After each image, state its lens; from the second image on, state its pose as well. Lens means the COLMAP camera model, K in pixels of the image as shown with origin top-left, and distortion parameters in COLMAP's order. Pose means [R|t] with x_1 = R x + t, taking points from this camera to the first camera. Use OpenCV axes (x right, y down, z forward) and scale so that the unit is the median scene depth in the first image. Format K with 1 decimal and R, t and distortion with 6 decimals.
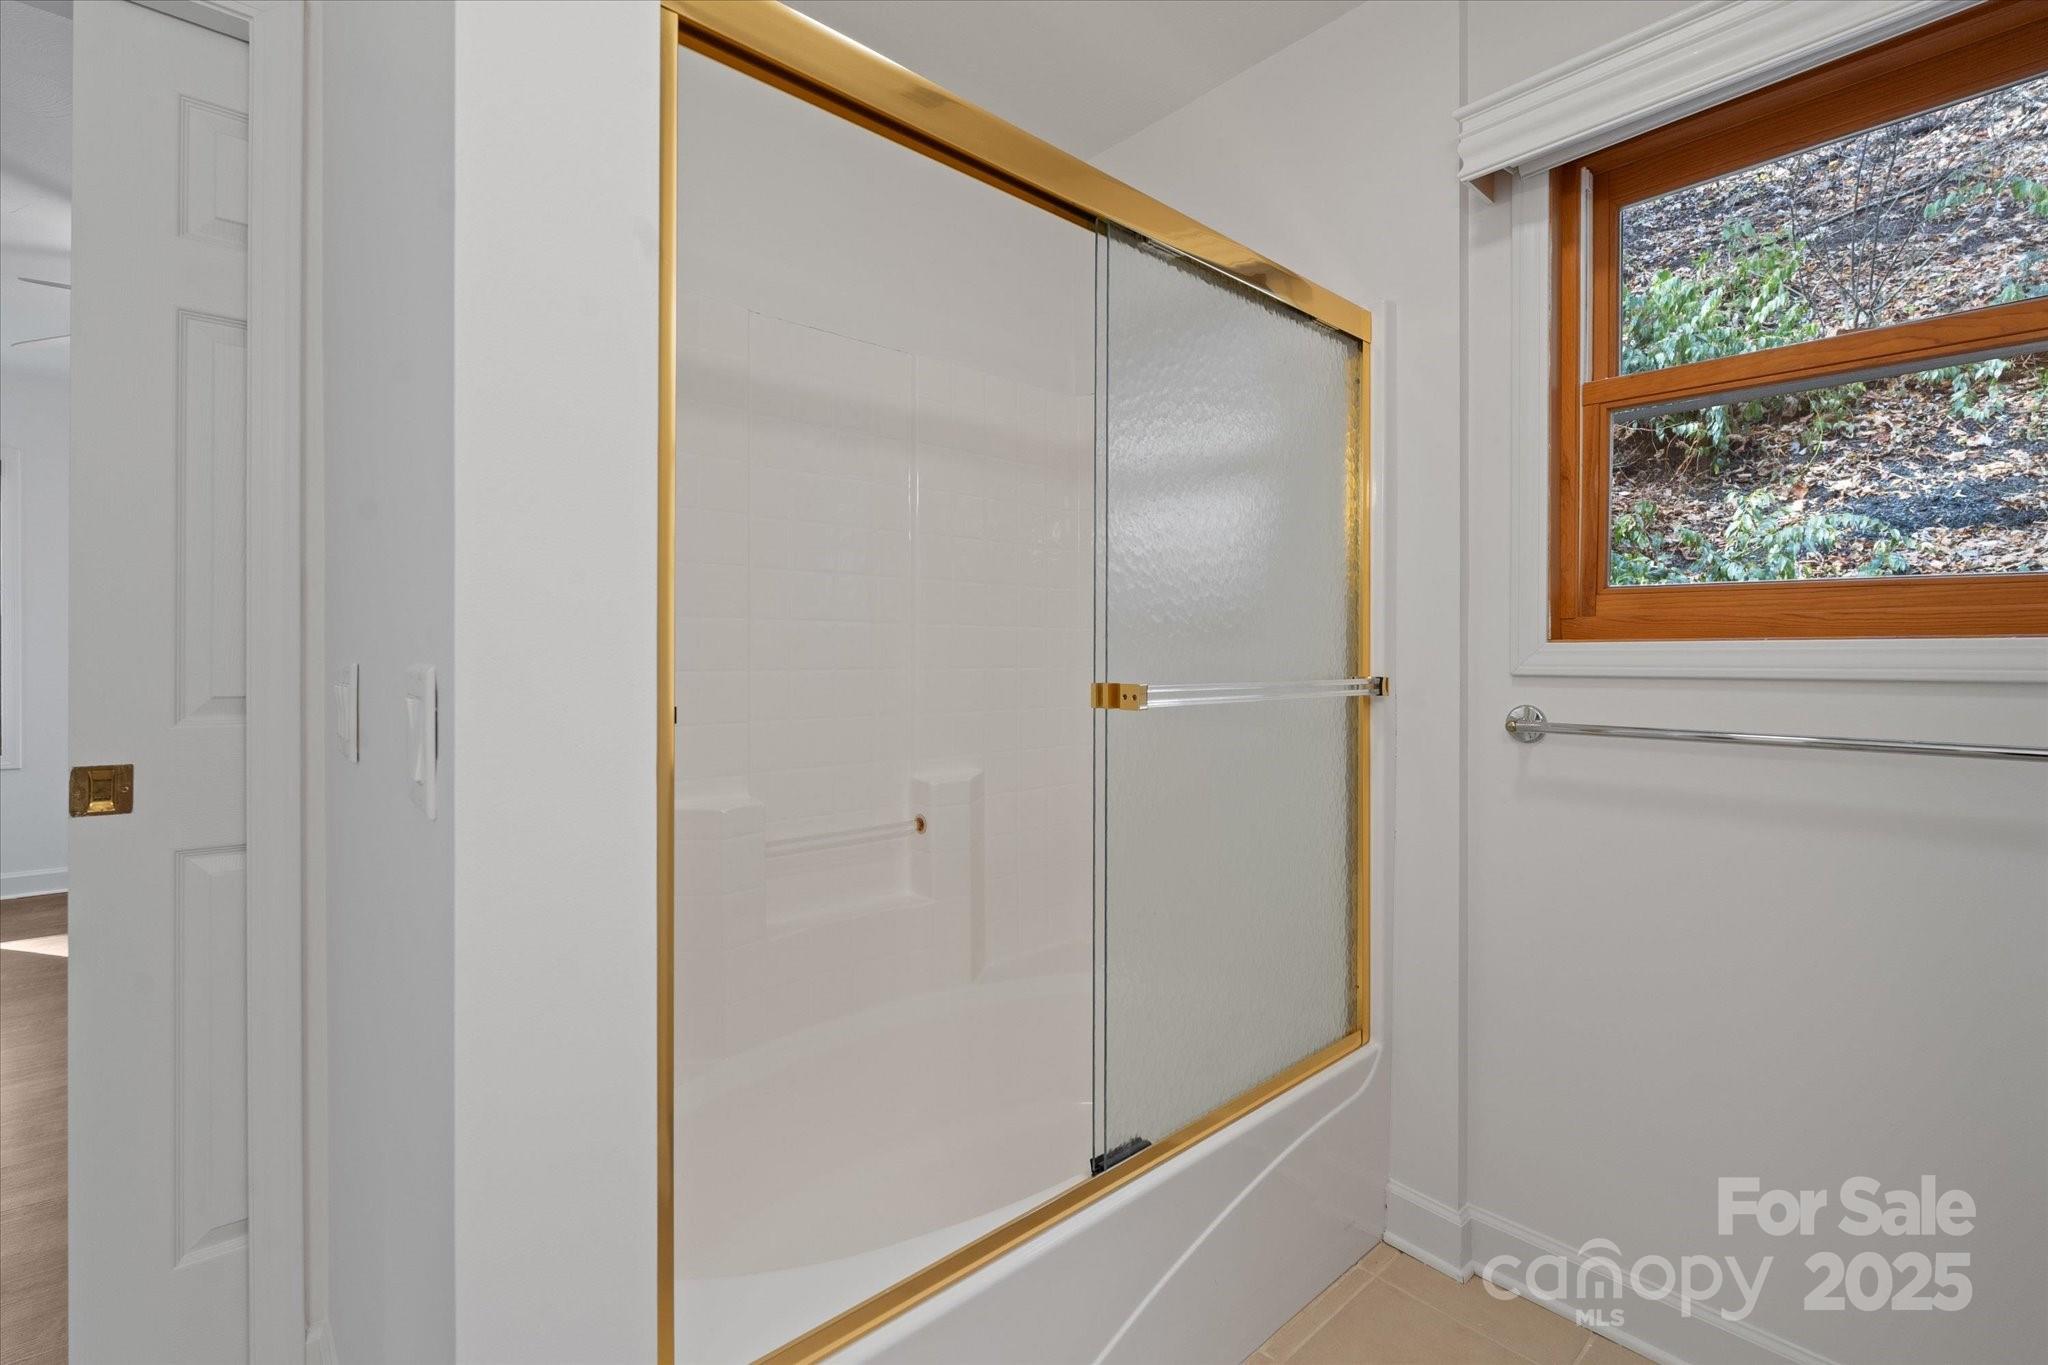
lens RADIAL K [[903.9, 0, 1022.6], [0, 903.9, 671.6], [0, 0, 1]] dist [-0.001419, -0.000222]
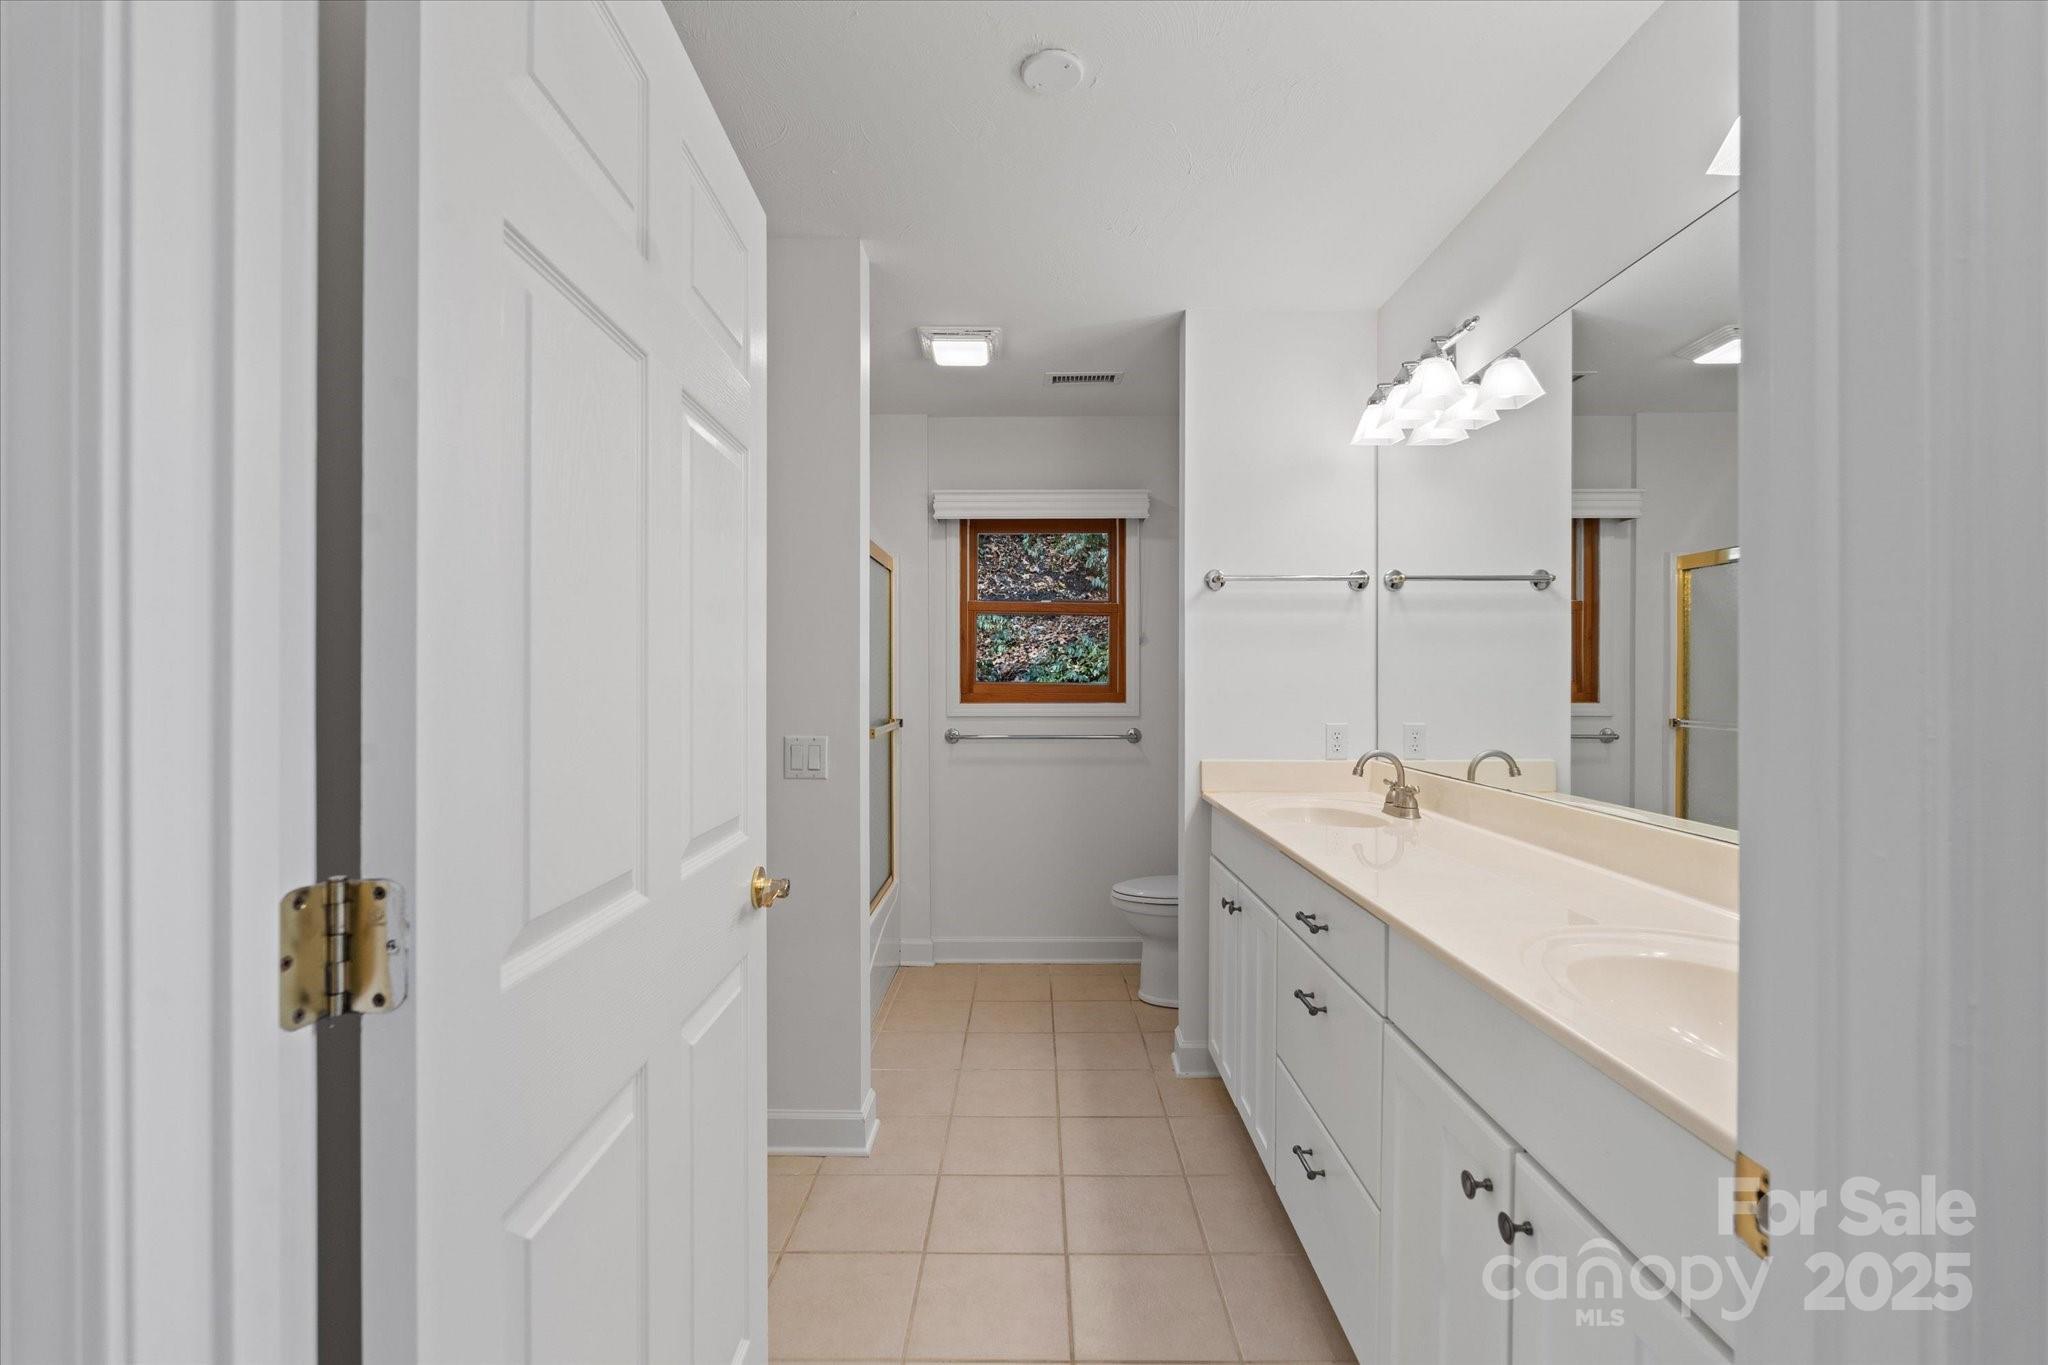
lens RADIAL K [[891.2, 0, 1021.9], [0, 891.2, 687.6], [0, 0, 1]] dist [-0.000641, -0.000360]
pose [[0.678915, -0.009655, 0.734154, -0.325025], [0.009563, 0.999945, 0.004307, -0.024571], [-0.734155, 0.004096, 0.678970, -0.237357]]
